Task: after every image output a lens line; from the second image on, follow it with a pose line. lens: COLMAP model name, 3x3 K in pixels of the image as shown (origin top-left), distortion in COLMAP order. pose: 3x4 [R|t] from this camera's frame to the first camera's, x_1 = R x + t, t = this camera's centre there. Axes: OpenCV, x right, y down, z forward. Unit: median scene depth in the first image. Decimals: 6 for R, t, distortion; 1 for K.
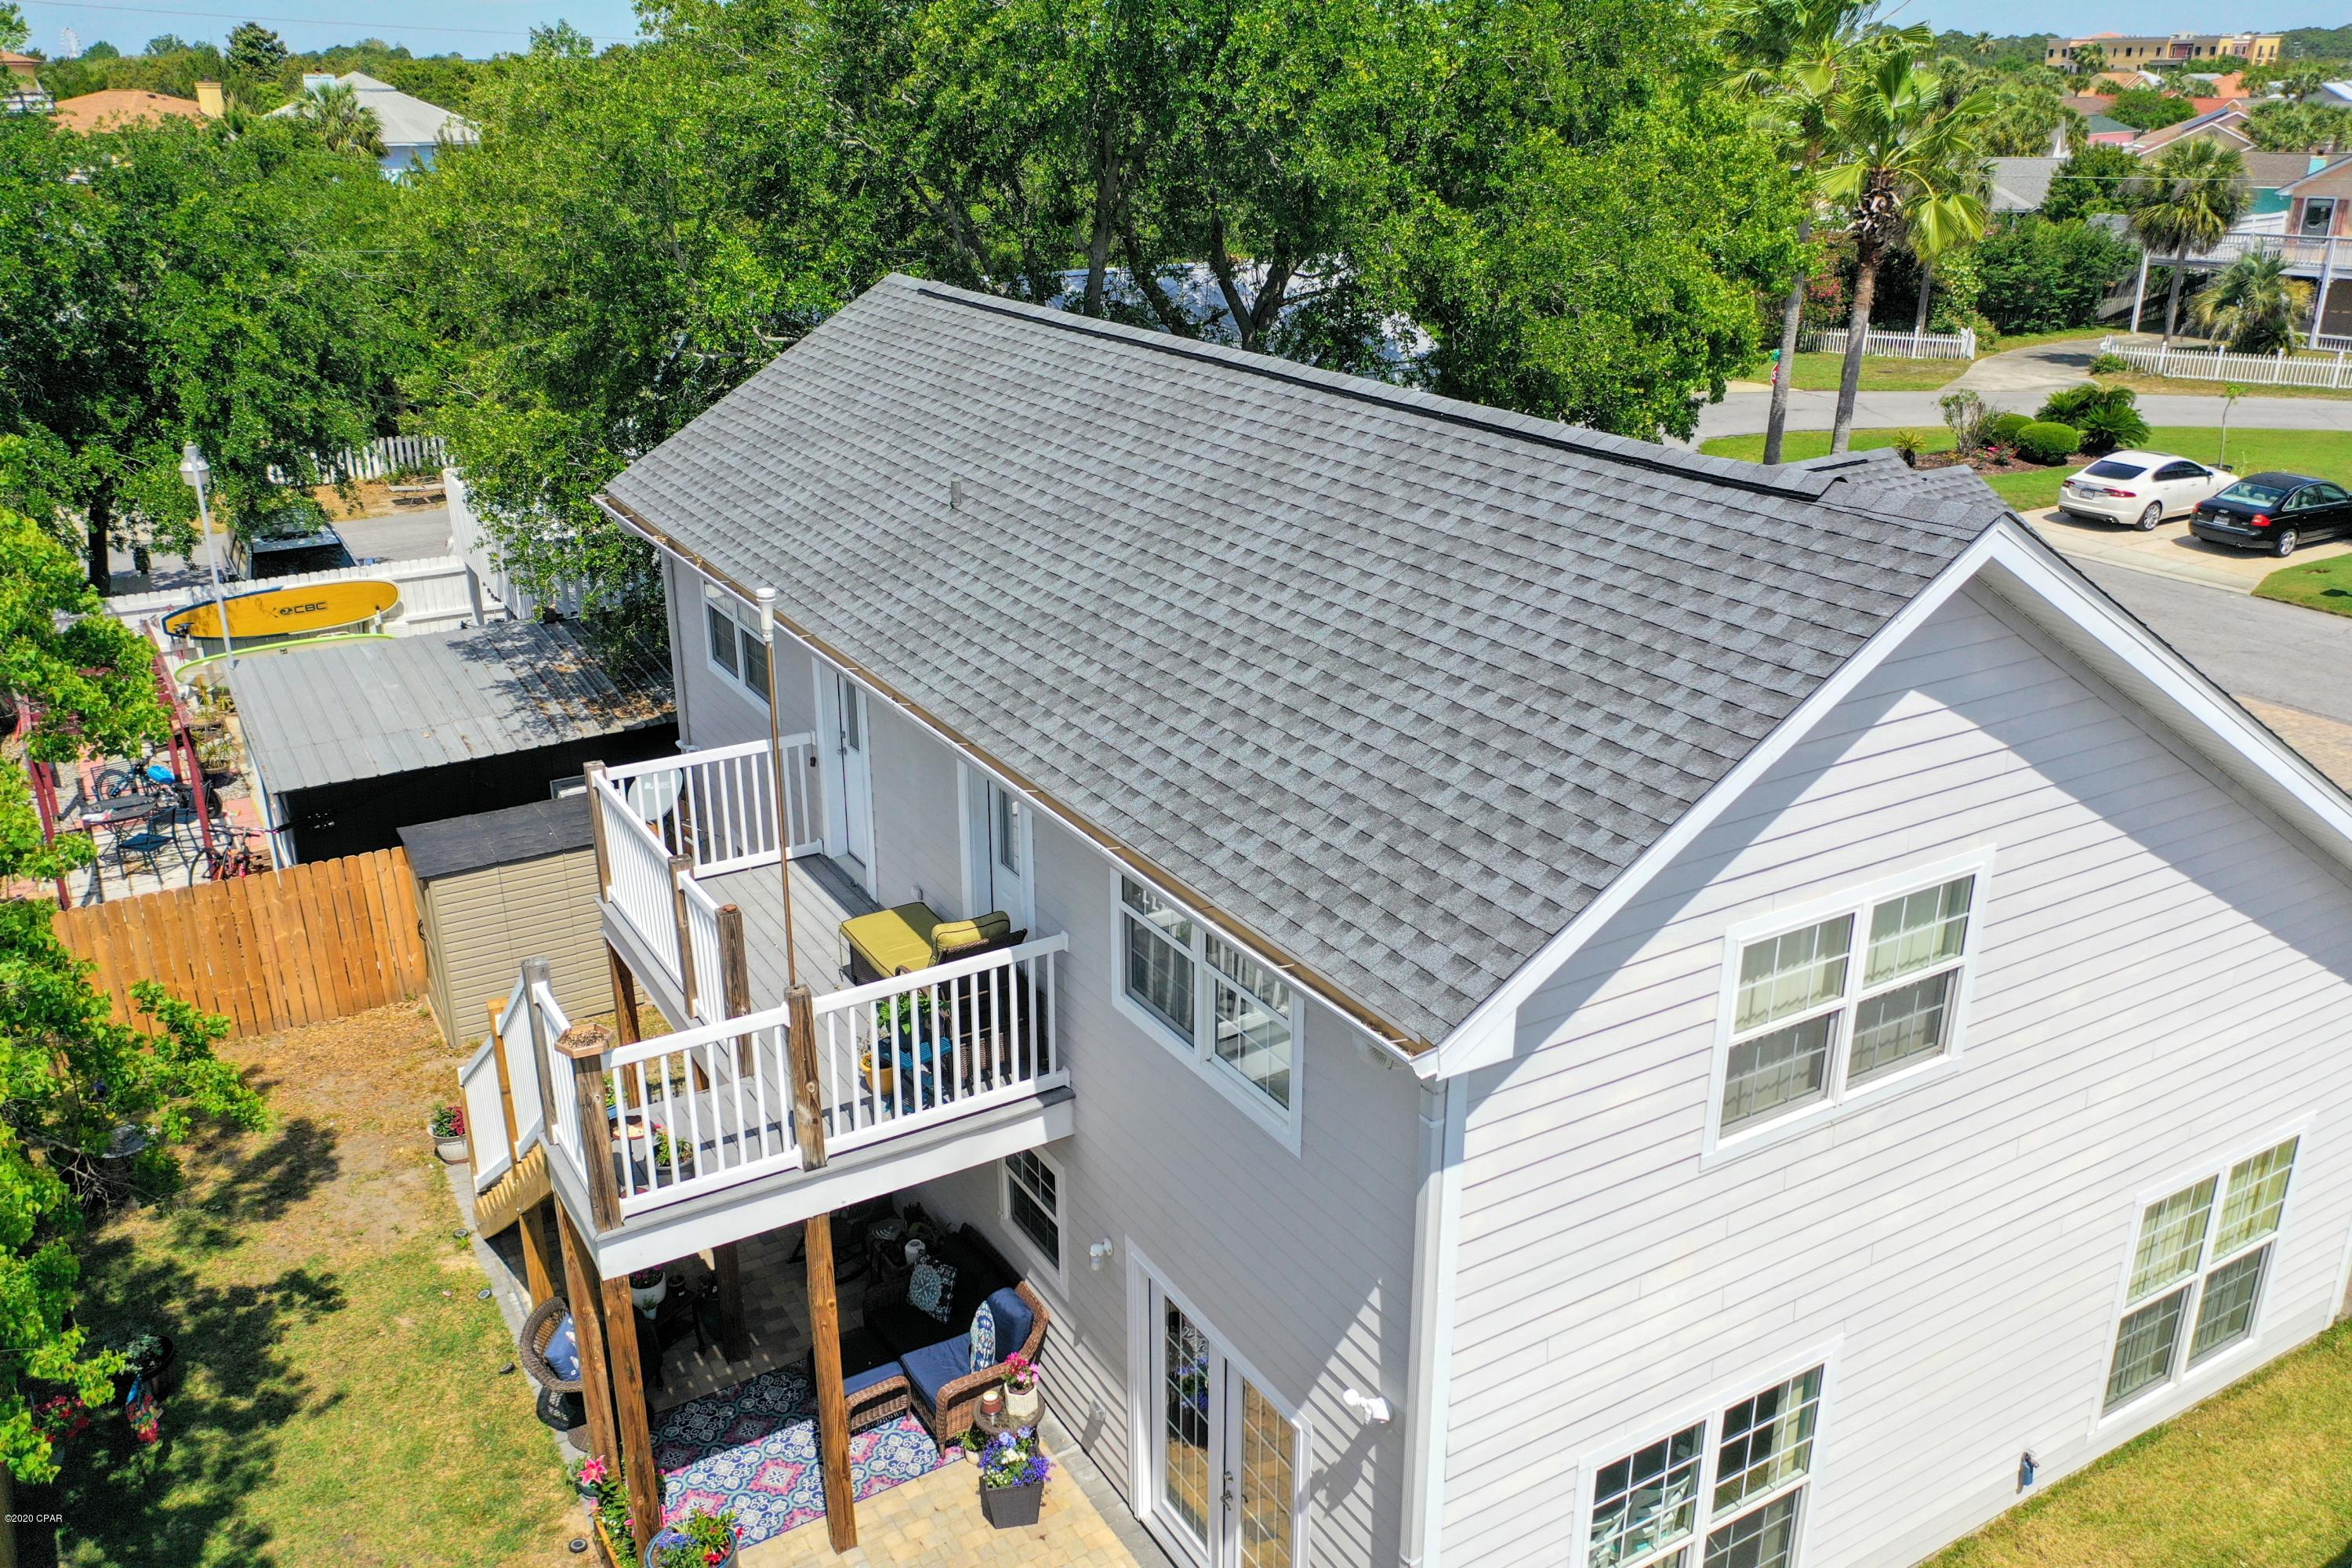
lens RADIAL K [[1872.0, 0, 1183.1], [0, 1872.0, 788.1], [0, 0, 1]] dist [0.015149, -0.000642]
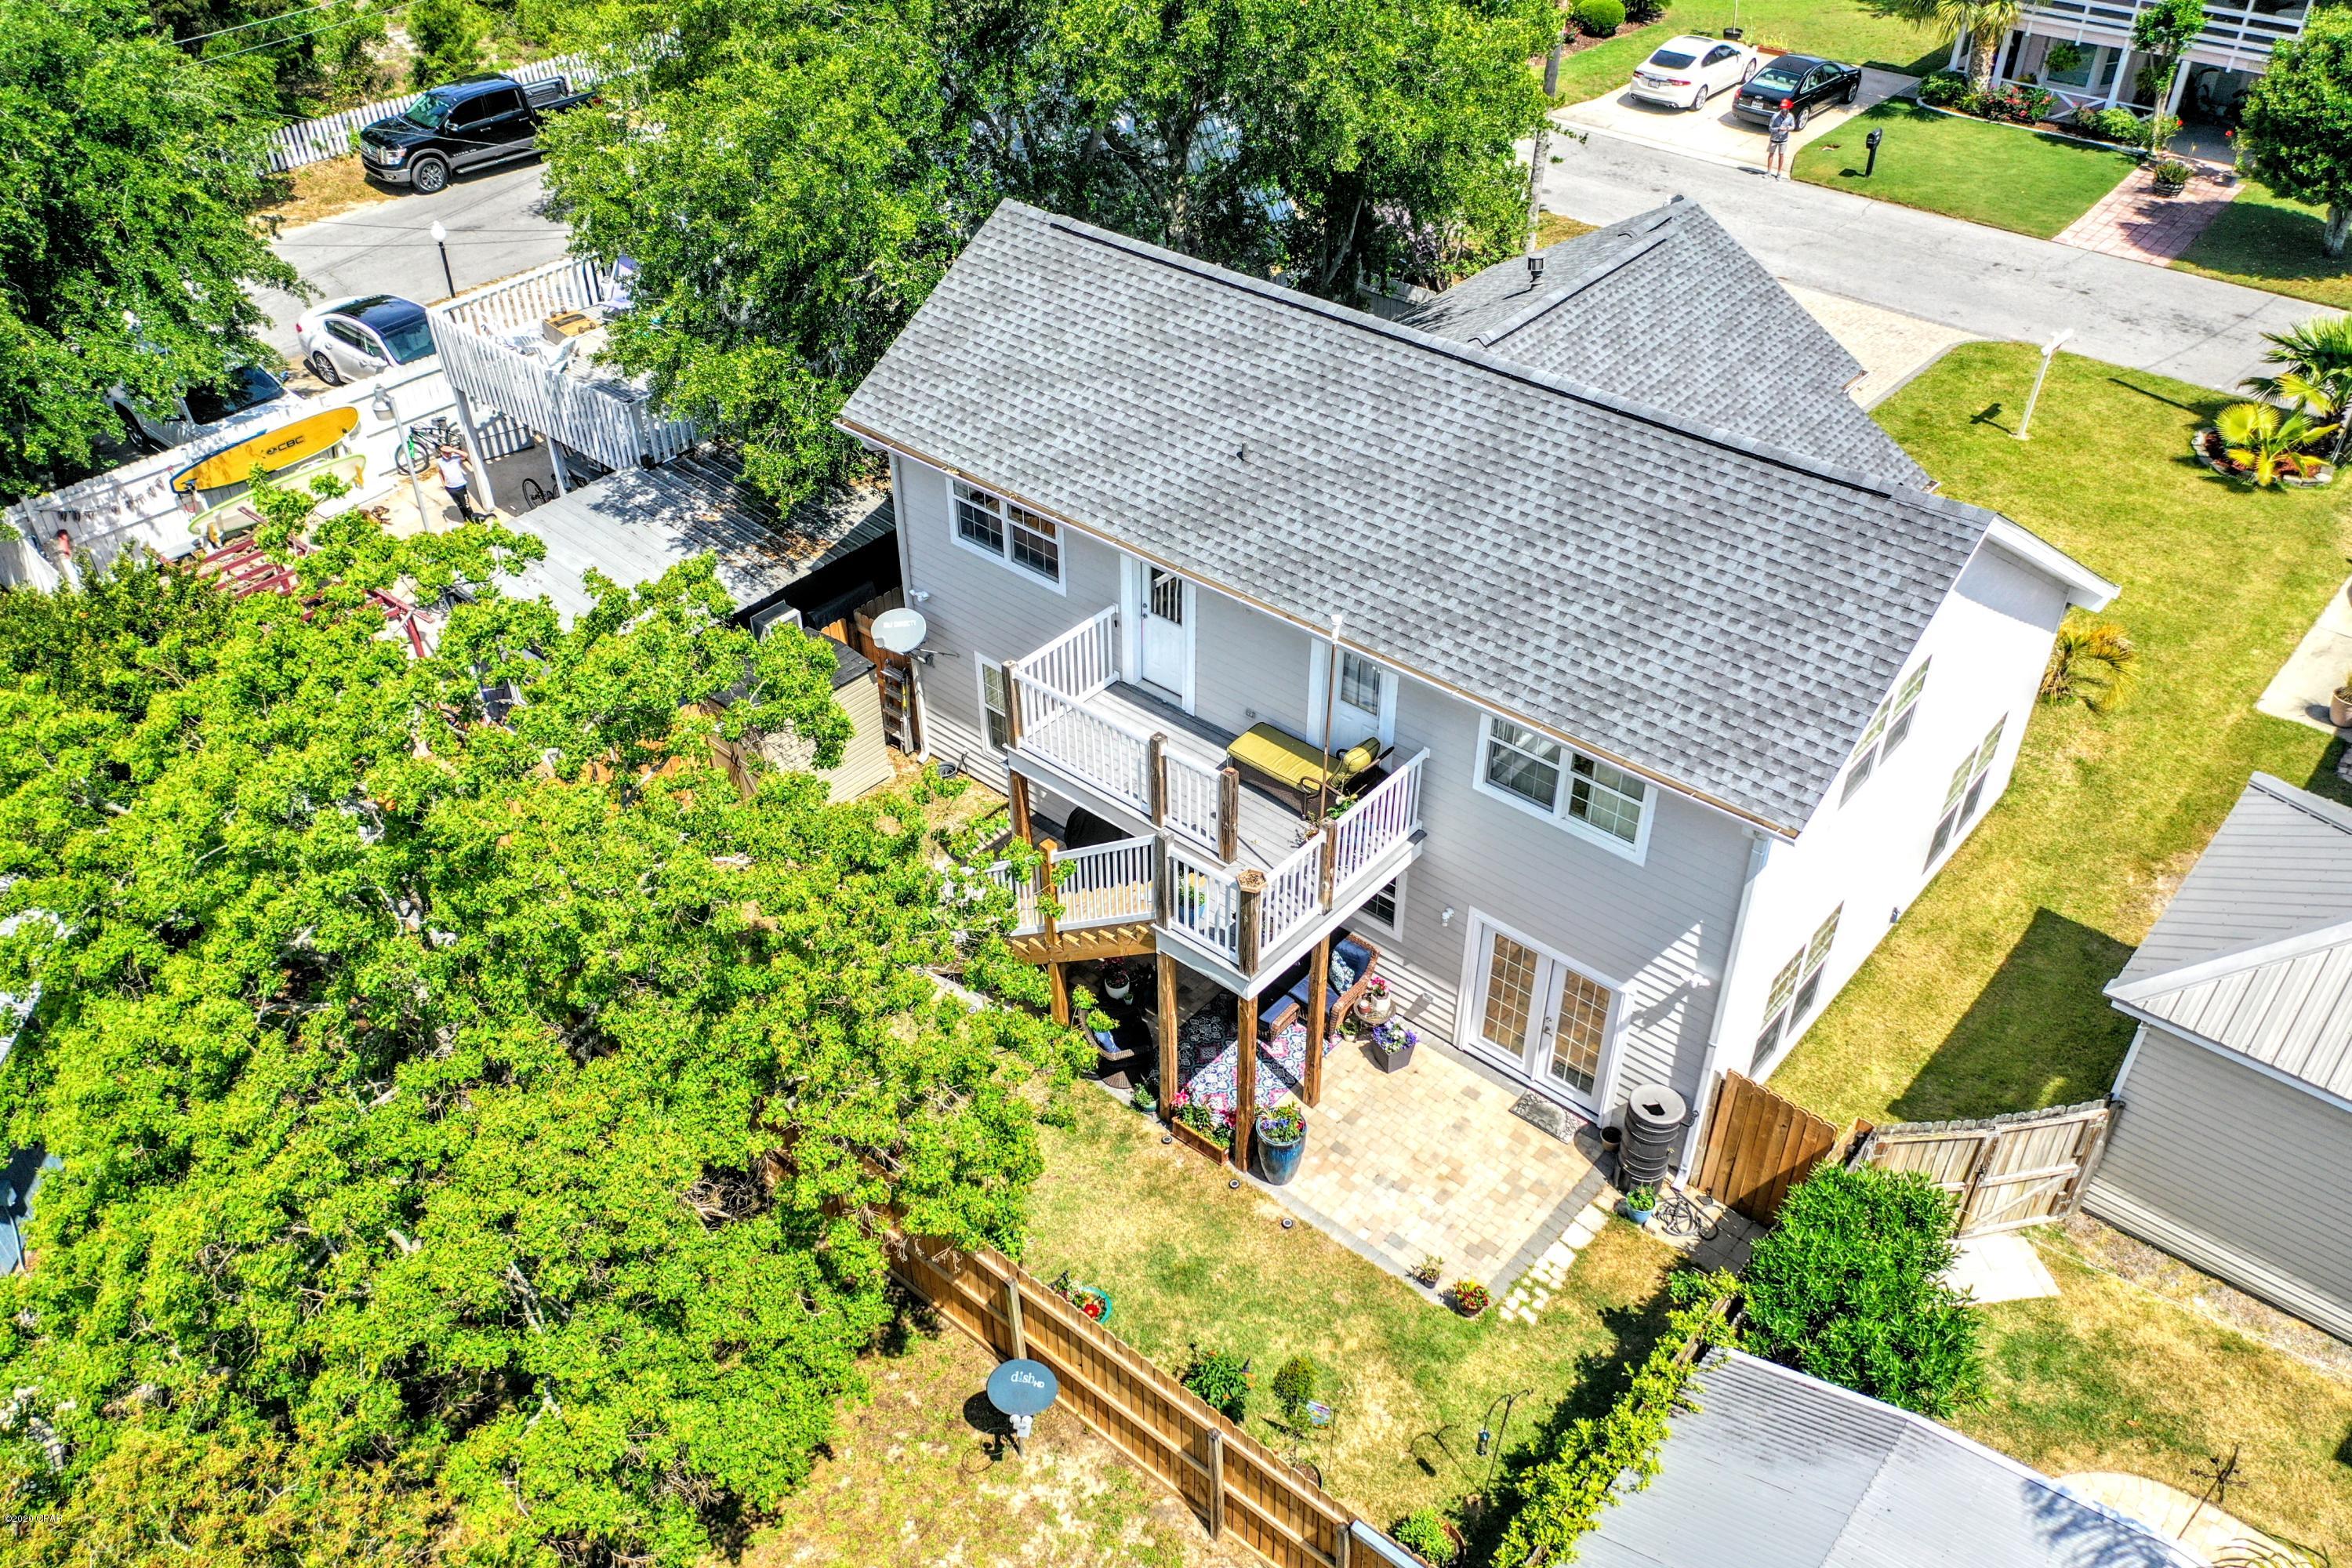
lens RADIAL K [[1872.0, 0, 1171.0], [0, 1872.0, 780.2], [0, 0, 1]] dist [0.015149, -0.000642]
pose [[0.948431, -0.195898, 0.249206, -0.648395], [0.118268, 0.948094, 0.295180, -0.385130], [-0.294096, -0.250485, 0.922369, -0.455925]]
